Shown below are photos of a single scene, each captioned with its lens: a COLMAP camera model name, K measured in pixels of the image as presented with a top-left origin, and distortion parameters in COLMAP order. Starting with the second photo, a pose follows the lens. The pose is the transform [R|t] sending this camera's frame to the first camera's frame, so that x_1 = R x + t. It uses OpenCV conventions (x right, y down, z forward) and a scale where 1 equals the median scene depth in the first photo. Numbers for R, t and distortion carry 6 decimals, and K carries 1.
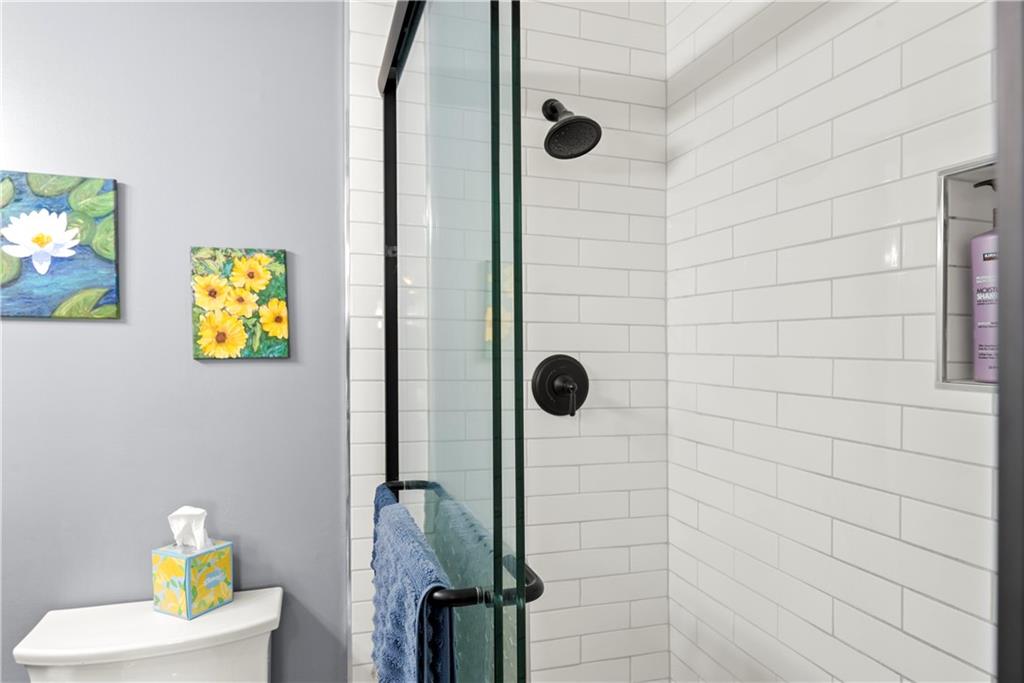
lens RADIAL K [[617.7, 0, 512.4], [0, 617.7, 342.5], [0, 0, 1]] dist [0.003426, 0.000662]
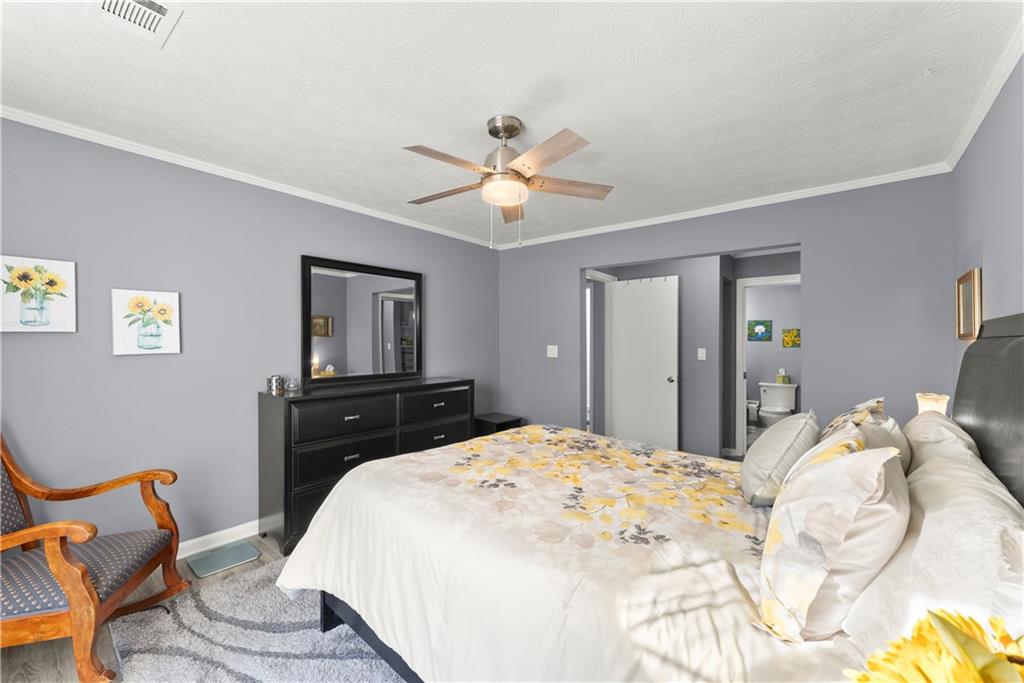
lens RADIAL K [[414.9, 0, 514.3], [0, 414.9, 344.6], [0, 0, 1]] dist [0.000598, -0.000022]
pose [[0.553133, 0.000072, -0.833093, 1.622101], [-0.008288, 0.999951, -0.005417, 0.053979], [0.833052, 0.009901, 0.553107, -3.919701]]
